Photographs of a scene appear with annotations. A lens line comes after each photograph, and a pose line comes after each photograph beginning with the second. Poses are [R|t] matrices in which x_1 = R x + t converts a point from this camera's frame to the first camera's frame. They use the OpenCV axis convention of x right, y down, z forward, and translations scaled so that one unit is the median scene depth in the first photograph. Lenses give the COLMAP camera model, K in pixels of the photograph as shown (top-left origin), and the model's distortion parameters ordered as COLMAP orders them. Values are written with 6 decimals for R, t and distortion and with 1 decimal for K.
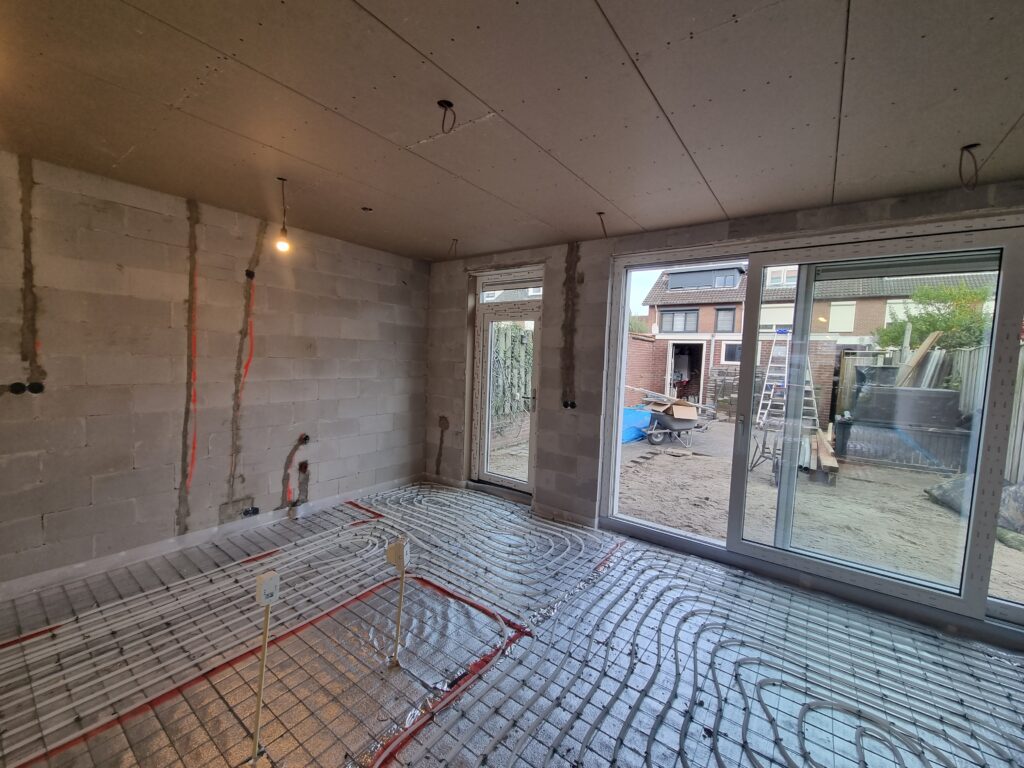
lens RADIAL K [[417.4, 0, 510.0], [0, 417.4, 384.0], [0, 0, 1]] dist [-0.002684, -0.000462]
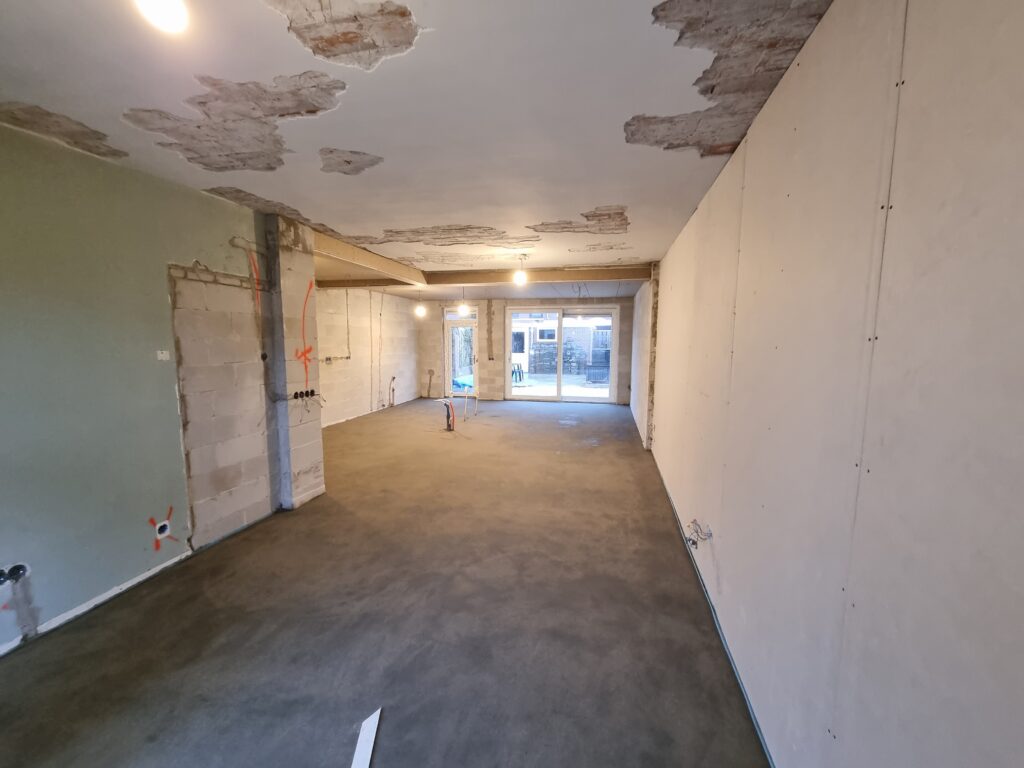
lens RADIAL K [[417.4, 0, 510.0], [0, 417.4, 384.0], [0, 0, 1]] dist [-0.002684, -0.000462]
pose [[0.915663, -0.076531, 0.394595, -0.720949], [0.057647, 0.996562, 0.059512, 0.048994], [-0.397793, -0.031746, 0.916926, -1.343976]]
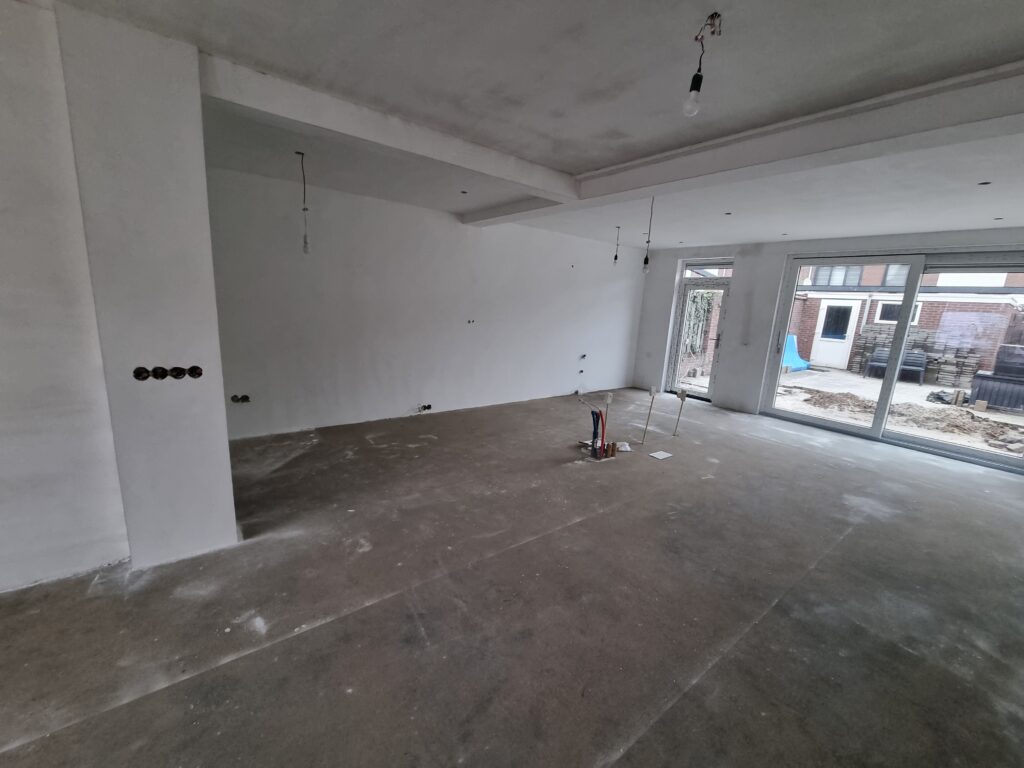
lens RADIAL K [[417.4, 0, 510.0], [0, 417.4, 384.0], [0, 0, 1]] dist [-0.002684, -0.000462]
pose [[0.963239, 0.069768, -0.259430, -0.275587], [-0.039023, 0.991783, 0.121832, 0.037038], [0.265798, -0.107229, 0.958047, -0.735316]]
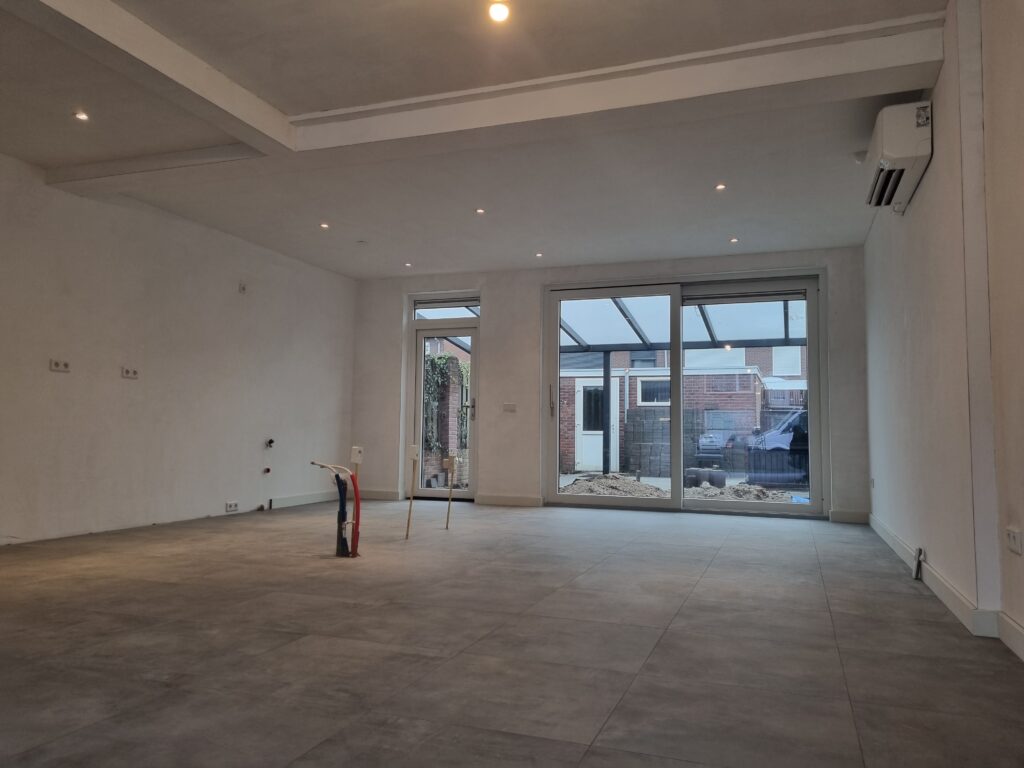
lens RADIAL K [[764.4, 0, 512.5], [0, 764.4, 377.8], [0, 0, 1]] dist [0.064780, -0.055723]
pose [[0.956430, -0.002563, 0.291950, -0.404970], [0.043034, 0.990277, -0.132286, 0.214152], [-0.288773, 0.139086, 0.947241, -0.871244]]
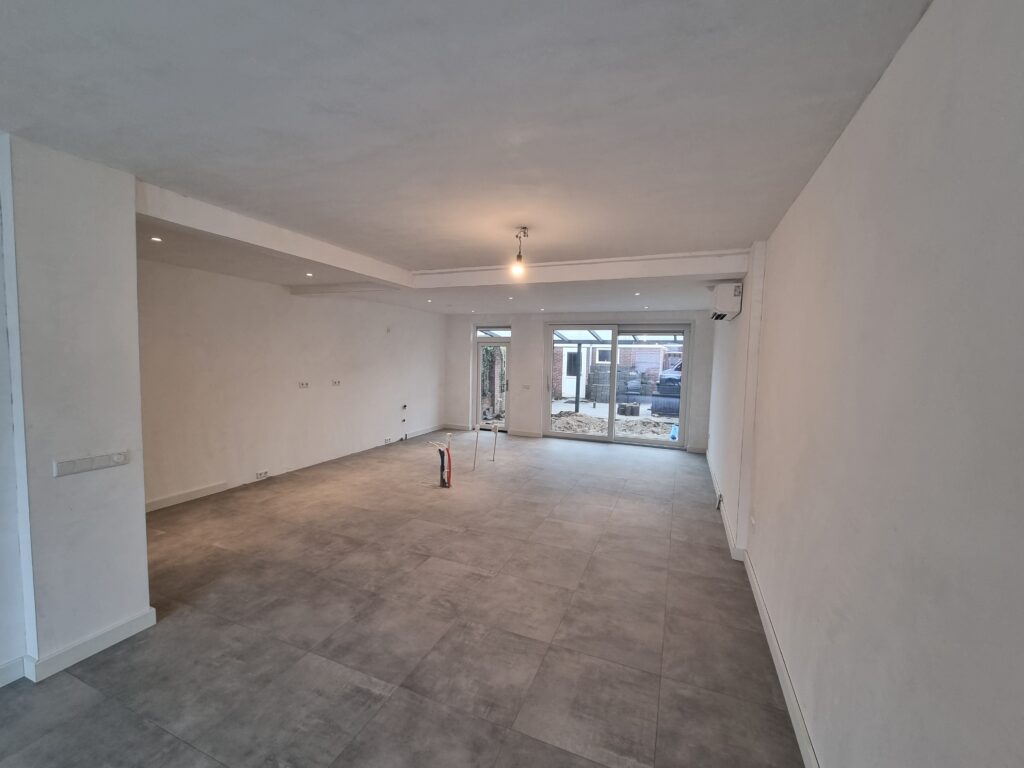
lens RADIAL K [[416.7, 0, 514.2], [0, 416.7, 387.0], [0, 0, 1]] dist [-0.000168, -0.000432]
pose [[0.967072, -0.033779, 0.252250, -0.414989], [0.030921, 0.999405, 0.015286, 0.017267], [-0.252617, -0.006983, 0.967541, -0.970573]]
